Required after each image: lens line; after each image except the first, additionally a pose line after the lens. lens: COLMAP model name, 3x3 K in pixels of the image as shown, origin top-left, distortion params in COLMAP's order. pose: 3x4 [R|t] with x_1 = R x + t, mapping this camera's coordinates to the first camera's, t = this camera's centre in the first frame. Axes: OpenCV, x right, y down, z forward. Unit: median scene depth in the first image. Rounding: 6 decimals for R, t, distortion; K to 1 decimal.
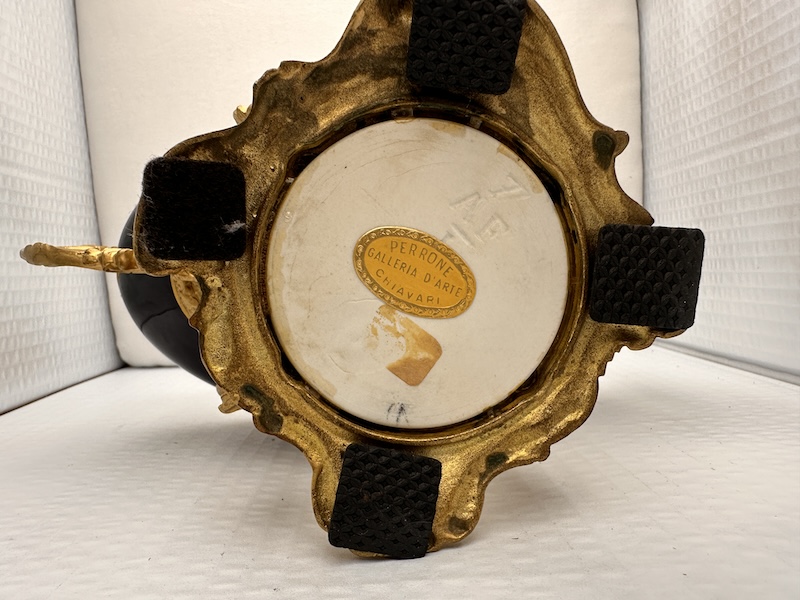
lens RADIAL K [[789.8, 0, 400.0], [0, 789.8, 300.0], [0, 0, 1]] dist [-0.056962, -0.003386]
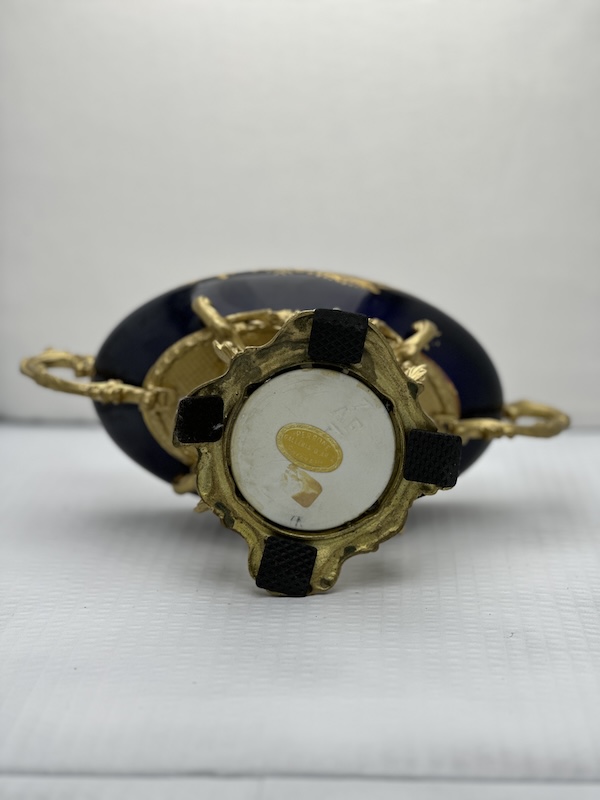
lens RADIAL K [[1763.8, 0, 300.0], [0, 1763.8, 400.0], [0, 0, 1]] dist [-0.916411, 6.466240]
pose [[0.996899, 0.060355, -0.050499, 0.198700], [-0.054855, 0.993065, 0.103984, -0.572402], [0.056425, -0.100891, 0.993296, -3.083271]]
